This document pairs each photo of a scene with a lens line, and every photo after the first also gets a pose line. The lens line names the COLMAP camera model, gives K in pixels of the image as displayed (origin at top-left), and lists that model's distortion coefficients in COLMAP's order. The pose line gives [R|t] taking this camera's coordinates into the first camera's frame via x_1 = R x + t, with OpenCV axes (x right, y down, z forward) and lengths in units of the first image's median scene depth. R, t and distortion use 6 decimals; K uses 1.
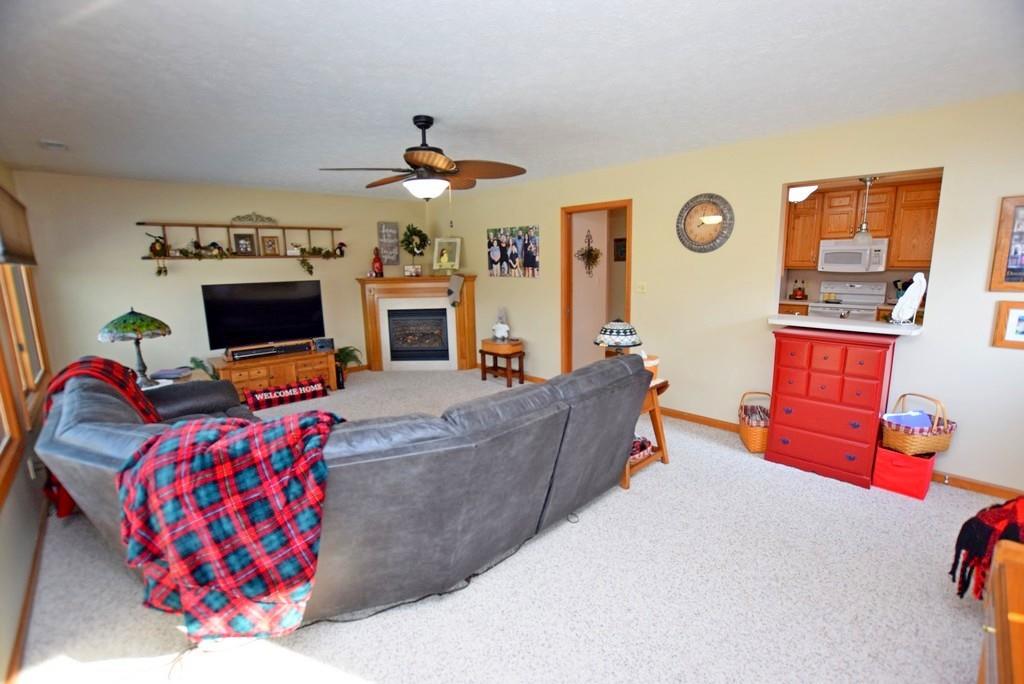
lens RADIAL K [[451.2, 0, 511.9], [0, 451.2, 343.8], [0, 0, 1]] dist [-0.030826, 0.002234]
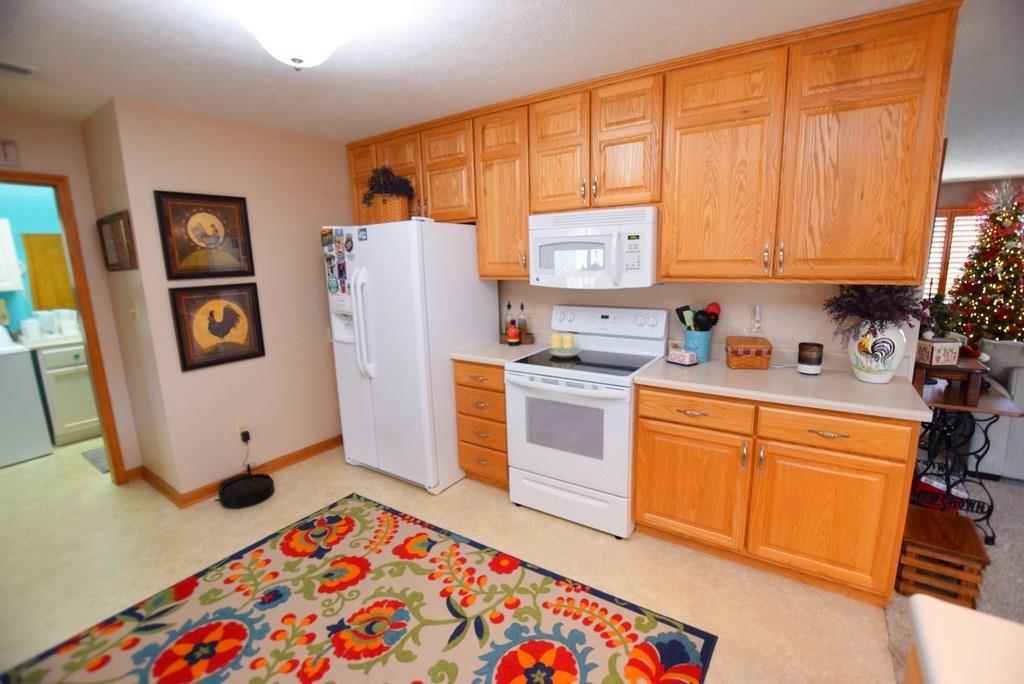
lens RADIAL K [[451.2, 0, 514.6], [0, 451.2, 343.7], [0, 0, 1]] dist [-0.030826, 0.002234]
pose [[0.974425, -0.049103, 0.219284, 0.607765], [0.048576, 0.998789, 0.007794, -0.117423], [-0.219401, 0.003057, 0.975630, 0.601076]]
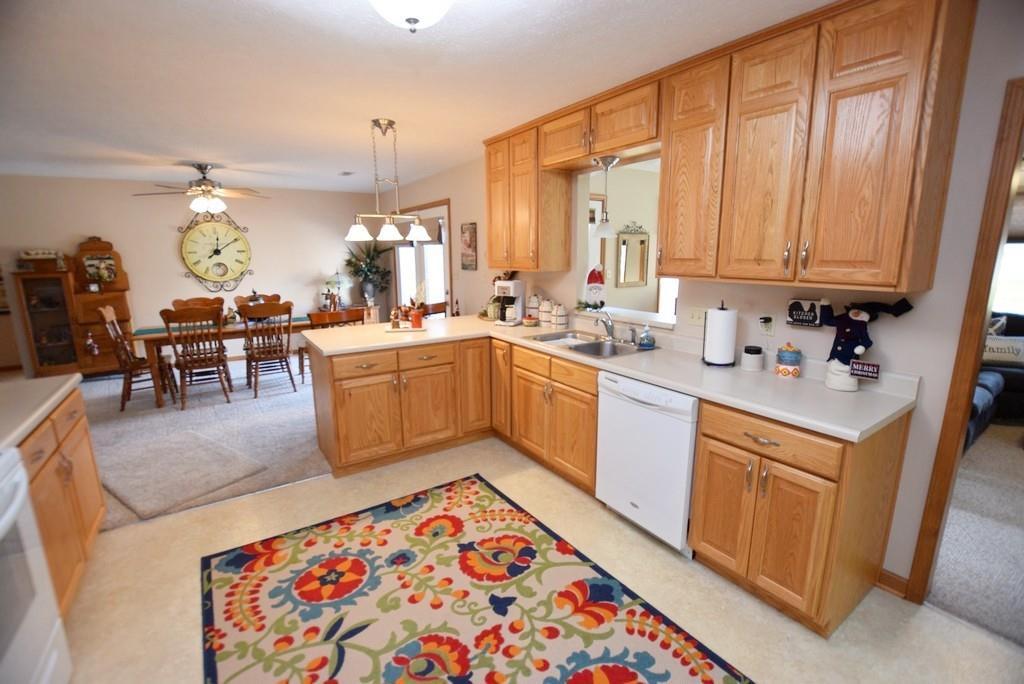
lens RADIAL K [[451.2, 0, 514.6], [0, 451.2, 342.7], [0, 0, 1]] dist [-0.030826, 0.002234]
pose [[-0.987092, -0.006228, 0.160033, 0.468290], [0.053505, 0.929007, 0.366175, -0.209612], [-0.150953, 0.370011, -0.916682, 1.111028]]
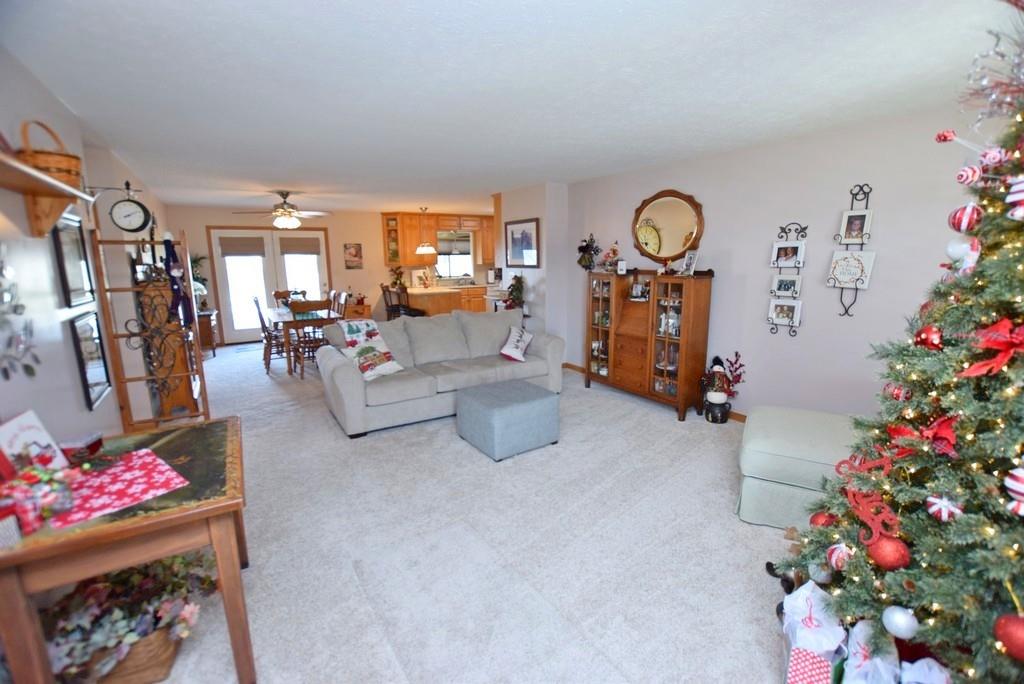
lens RADIAL K [[451.2, 0, 515.4], [0, 451.2, 339.4], [0, 0, 1]] dist [-0.030826, 0.002234]
pose [[-0.175708, 0.195269, -0.964882, 2.136693], [-0.164851, 0.960454, 0.224393, -0.236406], [0.970541, 0.198490, -0.136569, 1.093287]]
